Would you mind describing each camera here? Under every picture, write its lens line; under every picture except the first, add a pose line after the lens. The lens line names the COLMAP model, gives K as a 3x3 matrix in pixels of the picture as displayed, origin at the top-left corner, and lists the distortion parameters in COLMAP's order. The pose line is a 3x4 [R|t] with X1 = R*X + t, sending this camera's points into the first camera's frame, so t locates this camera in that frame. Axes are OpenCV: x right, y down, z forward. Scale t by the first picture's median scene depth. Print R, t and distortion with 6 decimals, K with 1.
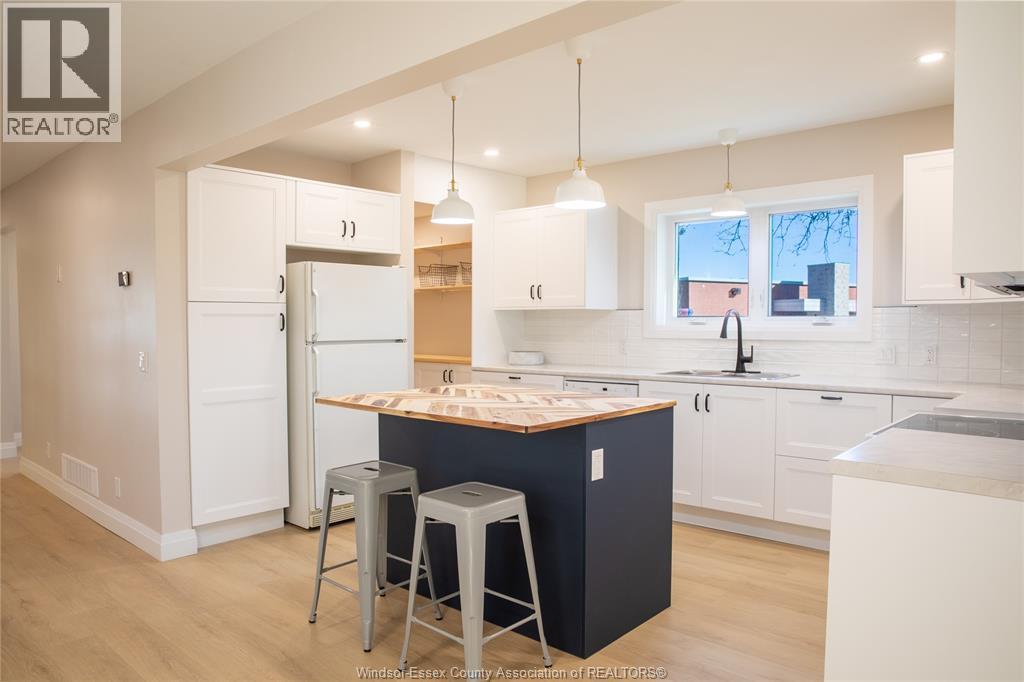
lens RADIAL K [[719.6, 0, 511.7], [0, 719.6, 340.4], [0, 0, 1]] dist [-0.082036, 0.025140]
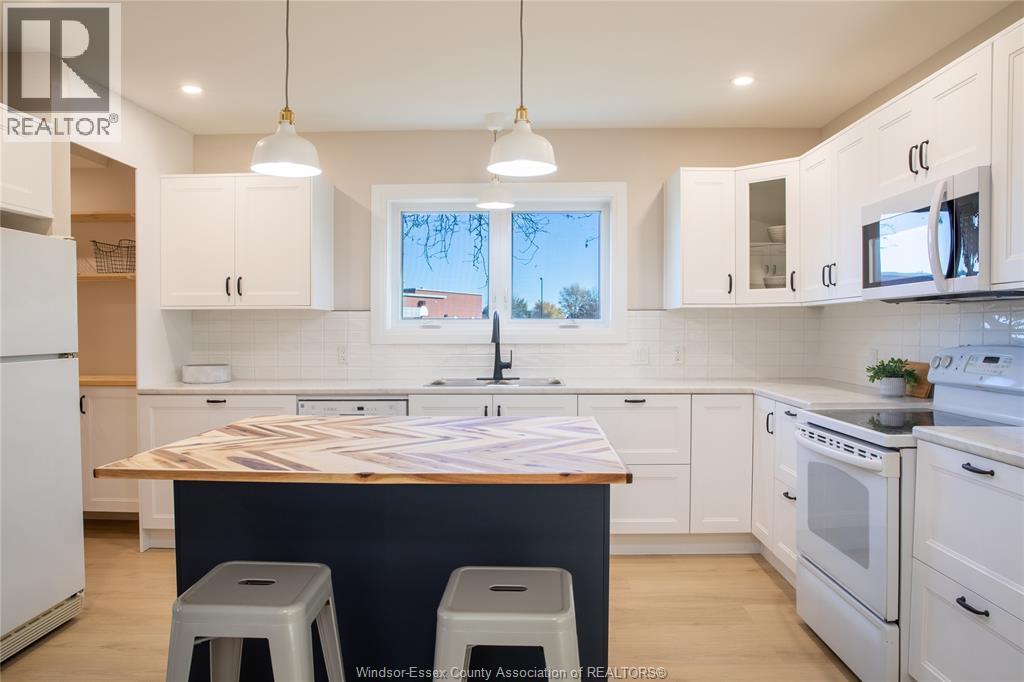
lens RADIAL K [[719.6, 0, 512.3], [0, 719.6, 336.1], [0, 0, 1]] dist [-0.082036, 0.025140]
pose [[0.752454, -0.011916, 0.658537, -0.269637], [0.018376, 0.999827, -0.002905, -0.008006], [-0.658389, 0.014287, 0.752543, 0.279243]]
